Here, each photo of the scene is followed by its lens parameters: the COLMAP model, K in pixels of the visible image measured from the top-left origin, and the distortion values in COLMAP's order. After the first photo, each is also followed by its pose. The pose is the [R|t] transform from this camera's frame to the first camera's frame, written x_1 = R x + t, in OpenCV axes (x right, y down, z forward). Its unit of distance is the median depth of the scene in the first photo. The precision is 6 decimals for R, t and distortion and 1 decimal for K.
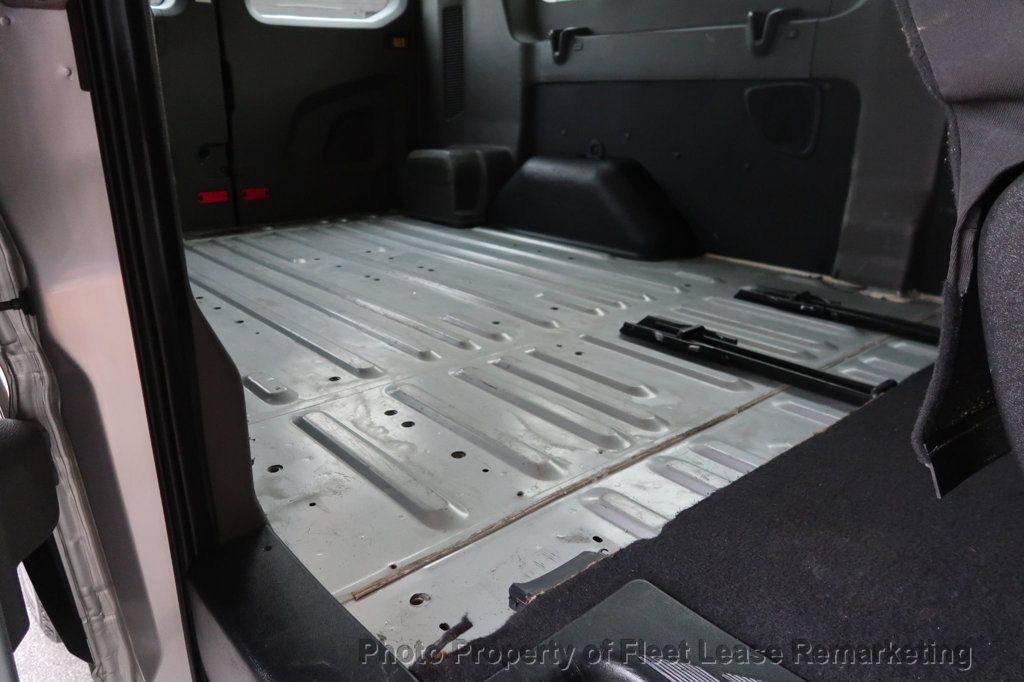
lens RADIAL K [[707.0, 0, 505.9], [0, 707.0, 337.3], [0, 0, 1]] dist [-0.017663, -0.001412]
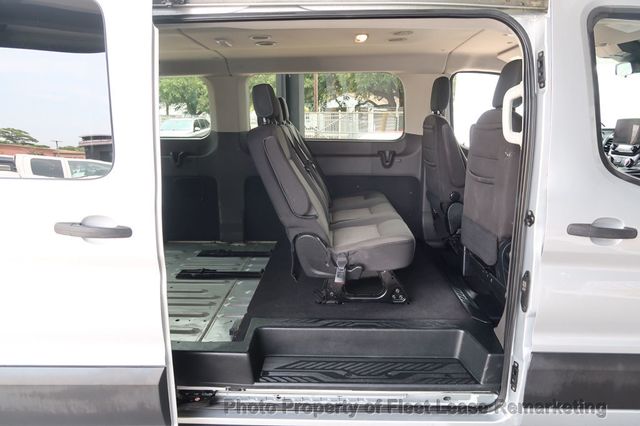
lens RADIAL K [[441.9, 0, 318.0], [0, 441.9, 211.6], [0, 0, 1]] dist [-0.017663, -0.001412]
pose [[0.674117, -0.156311, 0.721896, -0.833933], [0.241960, 0.970156, -0.015879, -0.117177], [-0.697870, 0.185374, 0.691819, -0.835008]]
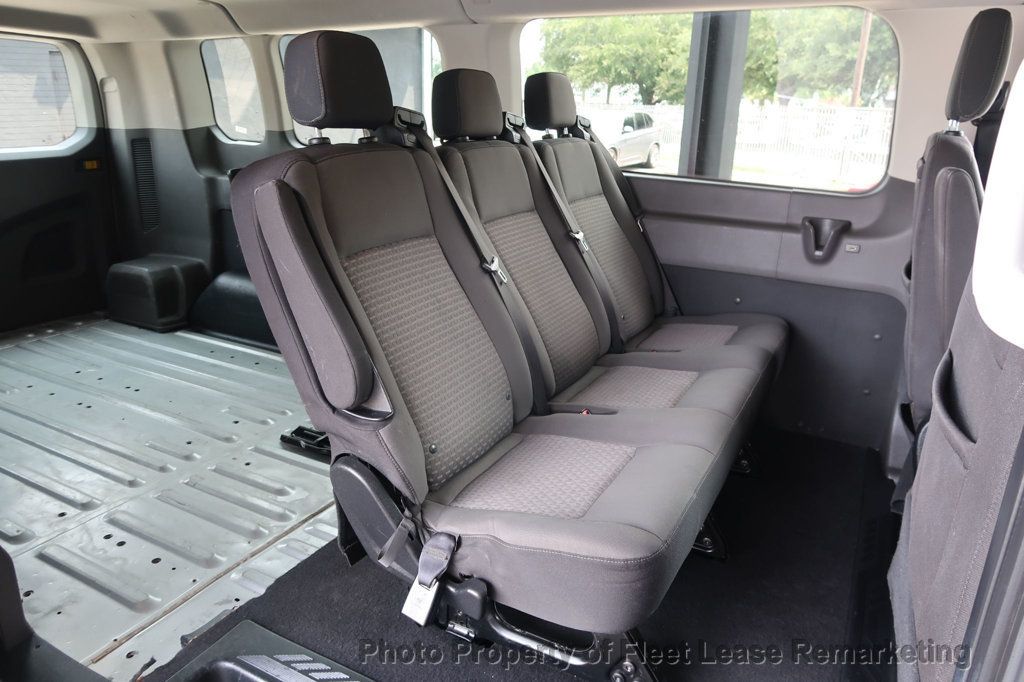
lens RADIAL K [[707.0, 0, 512.7], [0, 707.0, 337.1], [0, 0, 1]] dist [-0.017663, -0.001412]
pose [[0.932538, -0.088650, 0.350020, 0.137044], [0.090986, 0.995804, 0.009801, -0.222153], [-0.349420, 0.022707, 0.936691, -0.628878]]
